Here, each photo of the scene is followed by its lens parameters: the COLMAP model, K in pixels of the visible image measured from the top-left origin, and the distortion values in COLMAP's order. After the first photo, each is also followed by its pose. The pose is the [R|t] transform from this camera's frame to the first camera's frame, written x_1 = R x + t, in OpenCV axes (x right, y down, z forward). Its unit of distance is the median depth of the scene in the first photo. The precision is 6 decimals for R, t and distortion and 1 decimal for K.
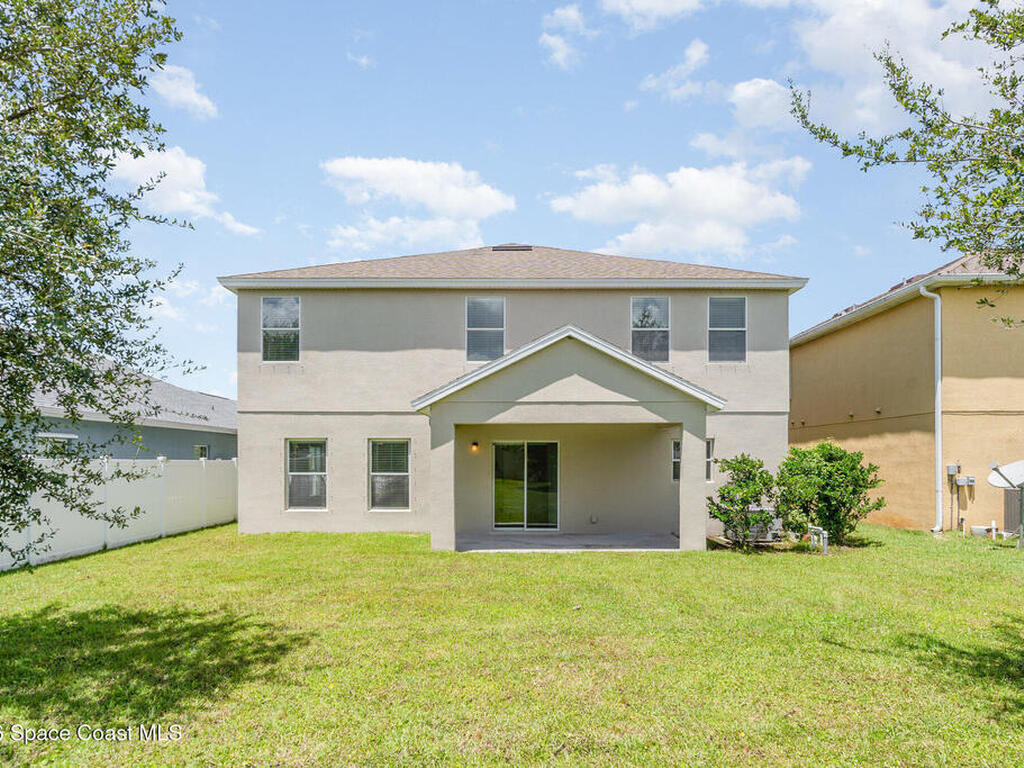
lens RADIAL K [[537.0, 0, 511.6], [0, 537.0, 388.9], [0, 0, 1]] dist [-0.002371, -0.000119]
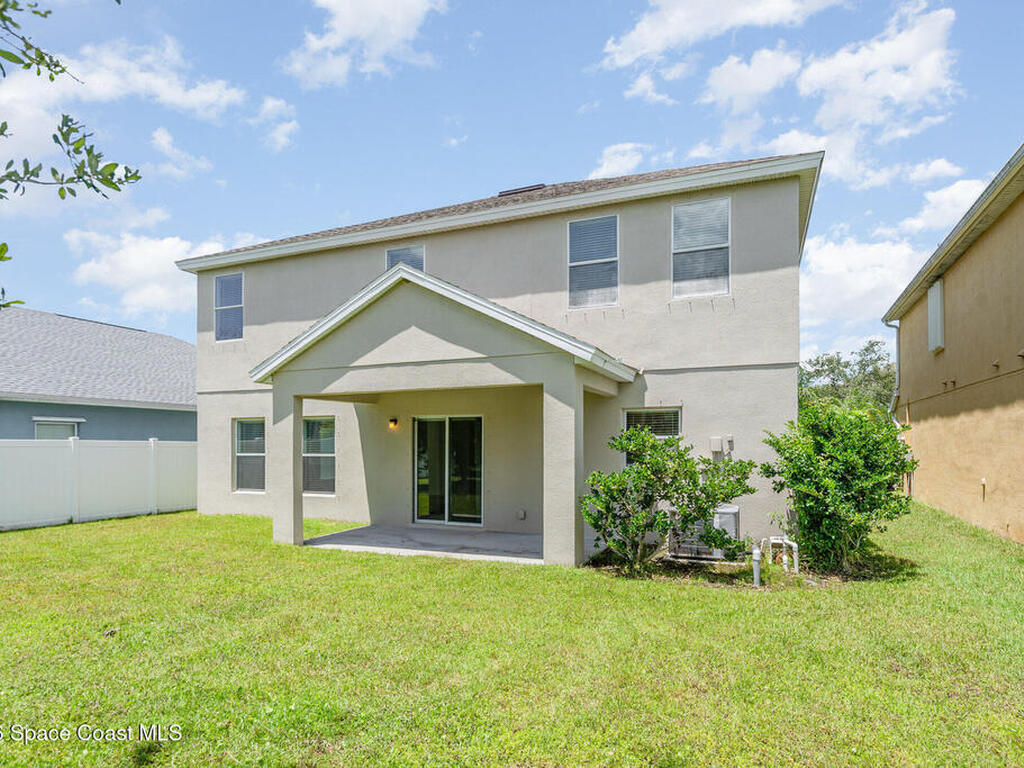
lens RADIAL K [[567.0, 0, 512.4], [0, 567.0, 369.1], [0, 0, 1]] dist [-0.000203, -0.000346]
pose [[0.932338, -0.049911, -0.358126, 0.446612], [0.050381, 0.998698, -0.008025, 0.039119], [0.358060, -0.010561, 0.933639, 0.232357]]
